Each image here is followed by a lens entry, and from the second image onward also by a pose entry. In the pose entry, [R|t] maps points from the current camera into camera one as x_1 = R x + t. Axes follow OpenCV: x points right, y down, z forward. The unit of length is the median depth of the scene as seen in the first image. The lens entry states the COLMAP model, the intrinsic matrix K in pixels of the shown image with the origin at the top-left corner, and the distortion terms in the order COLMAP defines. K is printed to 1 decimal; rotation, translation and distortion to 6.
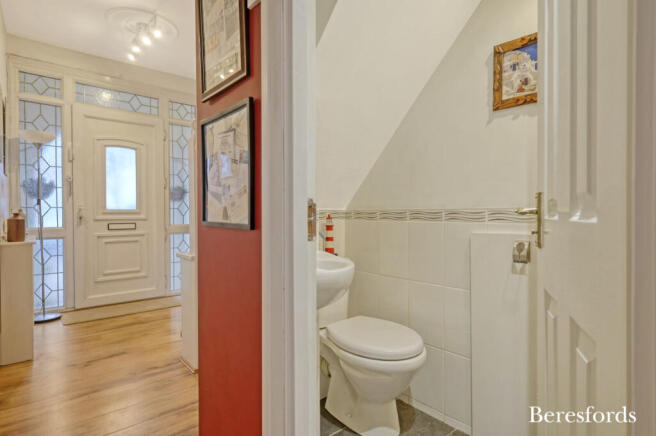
lens RADIAL K [[352.8, 0, 328.4], [0, 352.8, 217.6], [0, 0, 1]] dist [-0.004161, 0.001545]
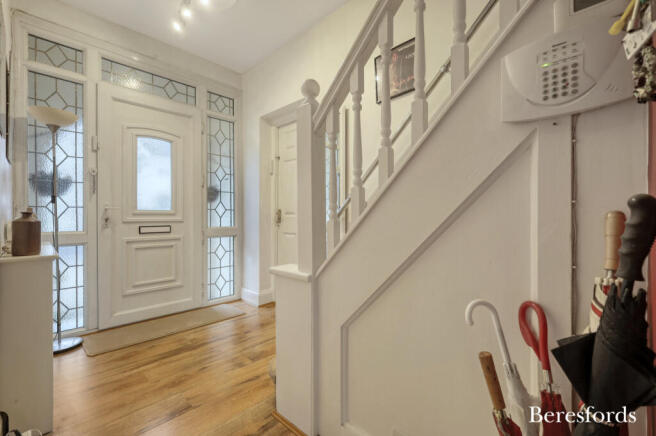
lens RADIAL K [[288.8, 0, 328.0], [0, 288.8, 217.7], [0, 0, 1]] dist [-0.002242, -0.000600]
pose [[0.994938, 0.001723, 0.100476, -0.253987], [-0.000893, 0.999965, -0.008302, 0.001350], [-0.100487, 0.008171, 0.994905, 0.272222]]
